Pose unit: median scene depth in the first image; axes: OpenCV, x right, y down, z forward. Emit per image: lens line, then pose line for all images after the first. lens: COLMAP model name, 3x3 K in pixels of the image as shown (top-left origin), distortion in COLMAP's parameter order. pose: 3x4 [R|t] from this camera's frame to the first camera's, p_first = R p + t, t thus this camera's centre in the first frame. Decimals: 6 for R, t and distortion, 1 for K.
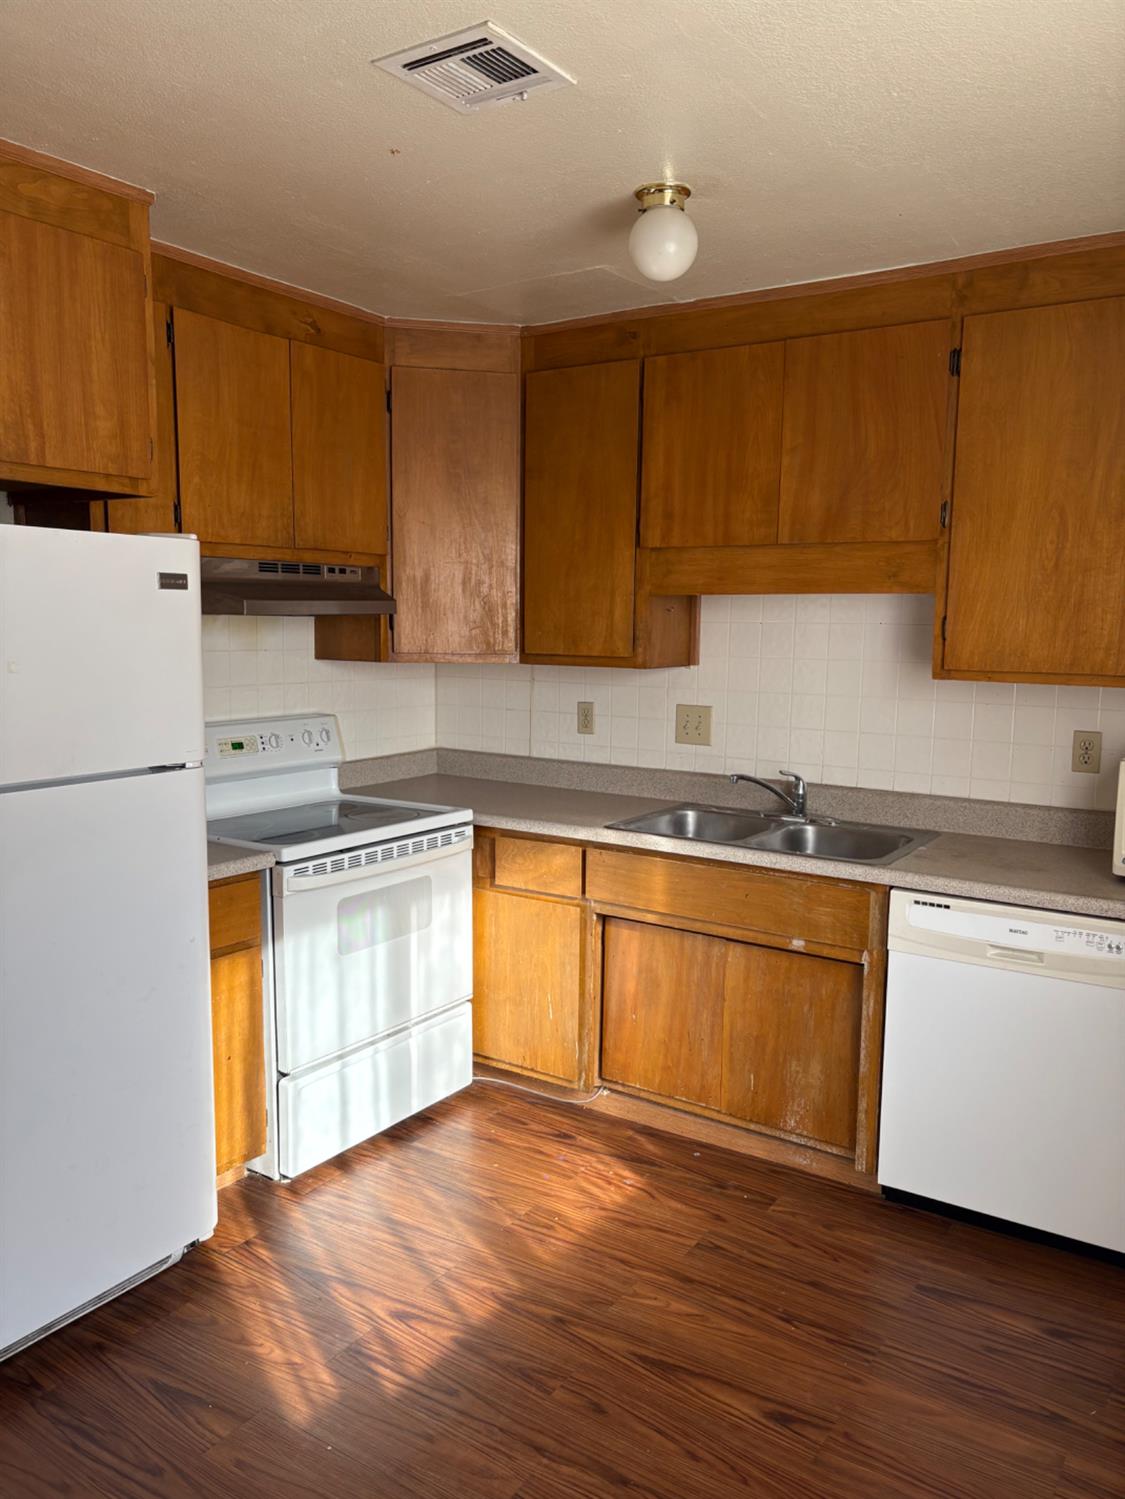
lens RADIAL K [[1121.4, 0, 562.5], [0, 1121.4, 749.5], [0, 0, 1]] dist [0.007614, -0.086625]
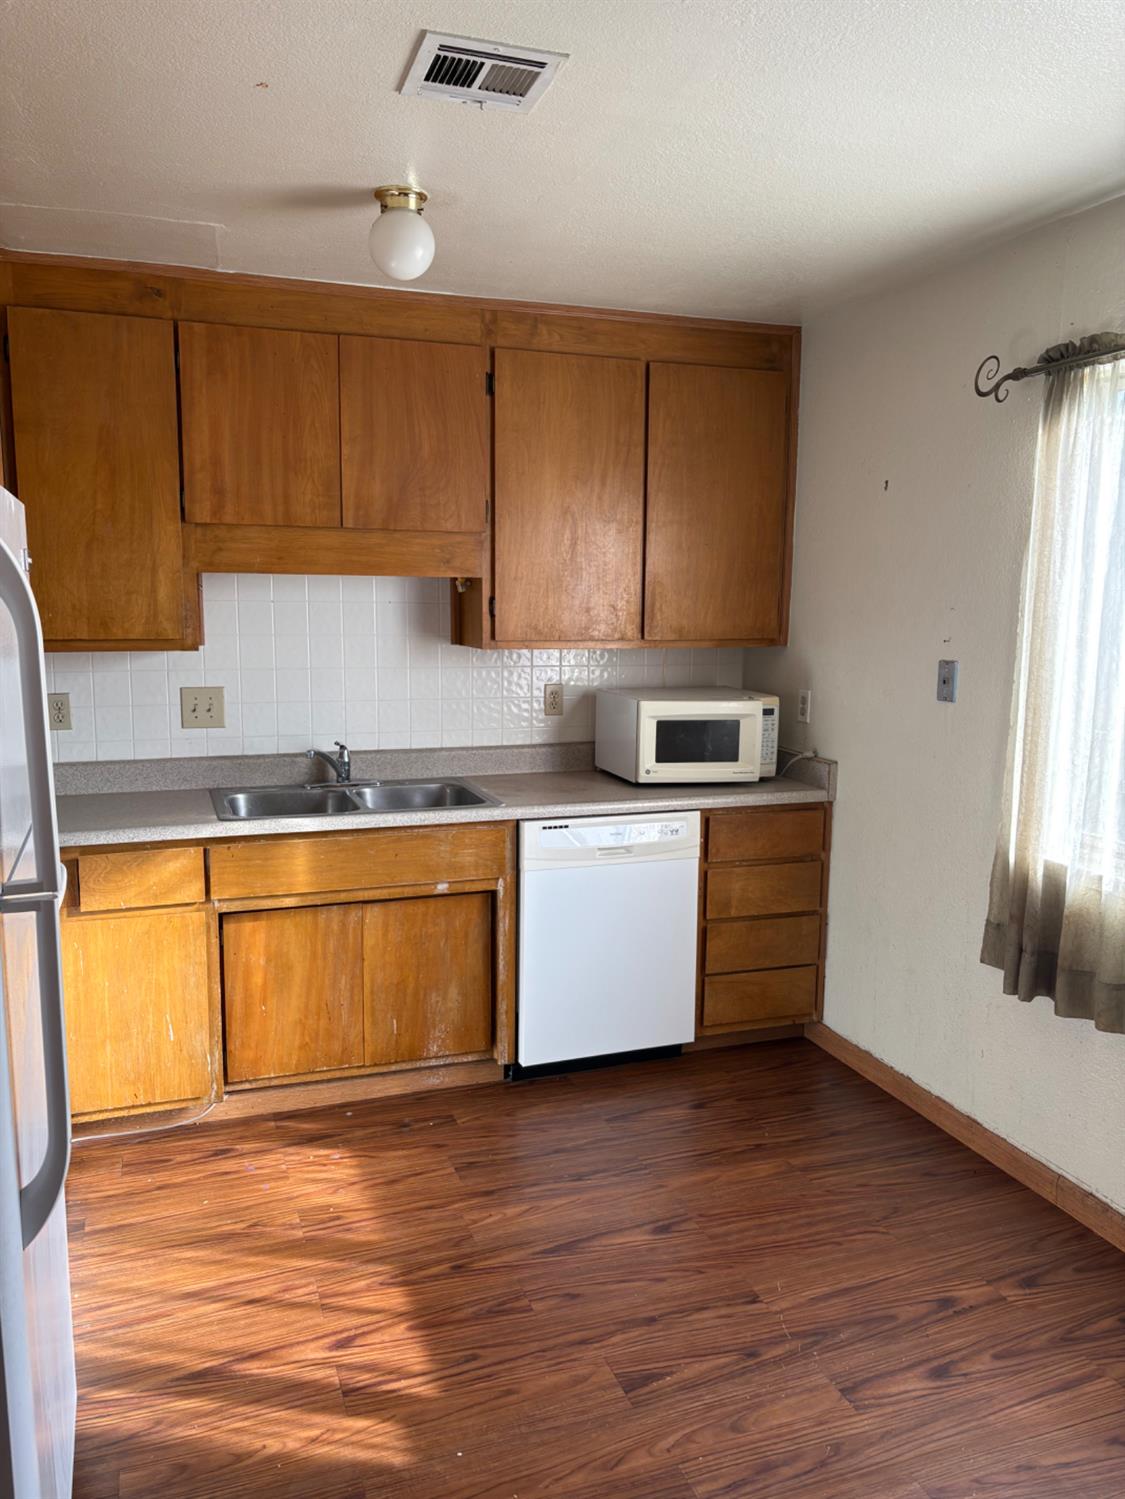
lens RADIAL K [[1125.0, 0, 562.5], [0, 1125.0, 749.5], [0, 0, 1]] dist [-0.003989, -0.103253]
pose [[0.573756, -0.114486, 0.810985, -0.585769], [0.091584, 0.992940, 0.075378, -0.036700], [-0.813889, 0.031025, 0.580191, 0.225981]]
